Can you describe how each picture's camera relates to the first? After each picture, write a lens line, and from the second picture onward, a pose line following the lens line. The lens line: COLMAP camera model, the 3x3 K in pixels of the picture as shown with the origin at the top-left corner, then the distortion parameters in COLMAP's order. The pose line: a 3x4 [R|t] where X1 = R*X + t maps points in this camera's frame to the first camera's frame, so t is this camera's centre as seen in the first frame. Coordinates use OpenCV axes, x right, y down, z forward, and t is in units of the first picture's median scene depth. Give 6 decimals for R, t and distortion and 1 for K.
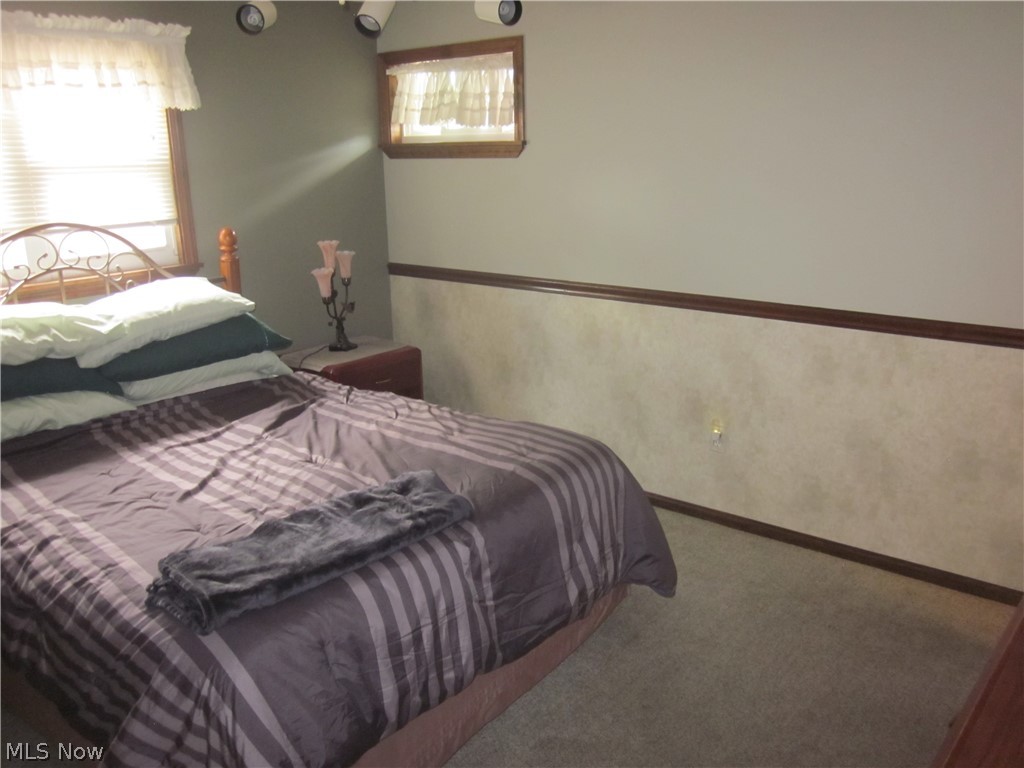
lens RADIAL K [[850.7, 0, 513.4], [0, 850.7, 387.5], [0, 0, 1]] dist [-0.039156, 0.005972]
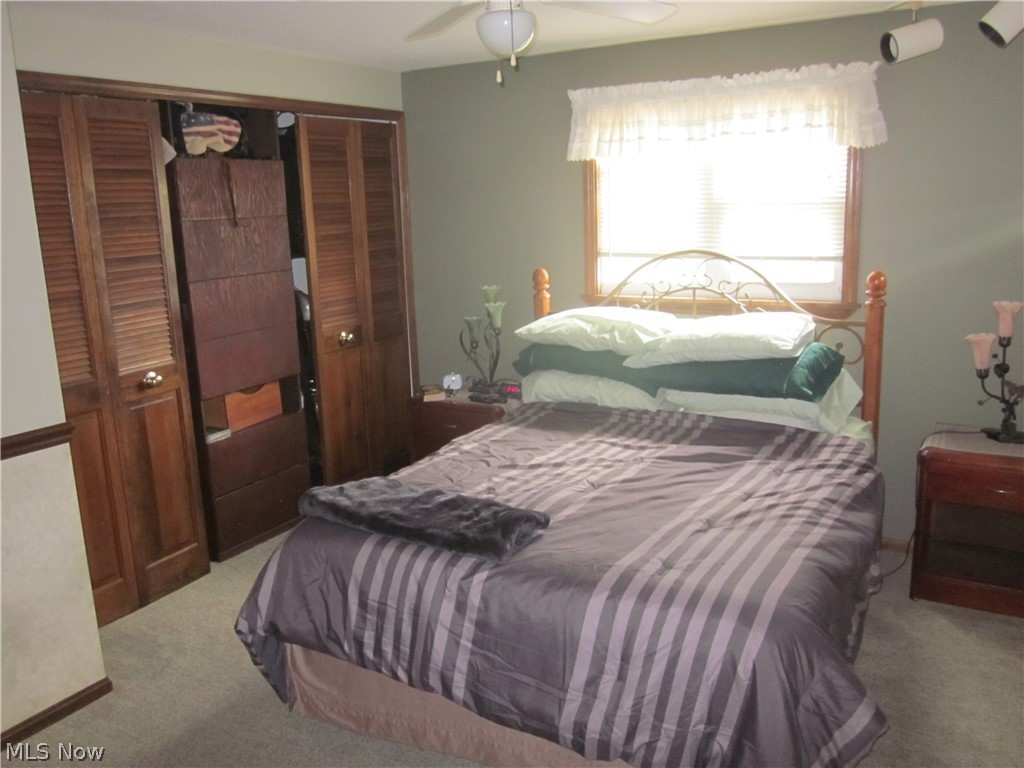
lens RADIAL K [[850.7, 0, 513.5], [0, 850.7, 379.9], [0, 0, 1]] dist [-0.039156, 0.005972]
pose [[0.158057, 0.219241, -0.962783, 0.626833], [-0.239806, 0.954371, 0.177957, -0.172823], [0.957868, 0.202754, 0.203420, 0.542661]]
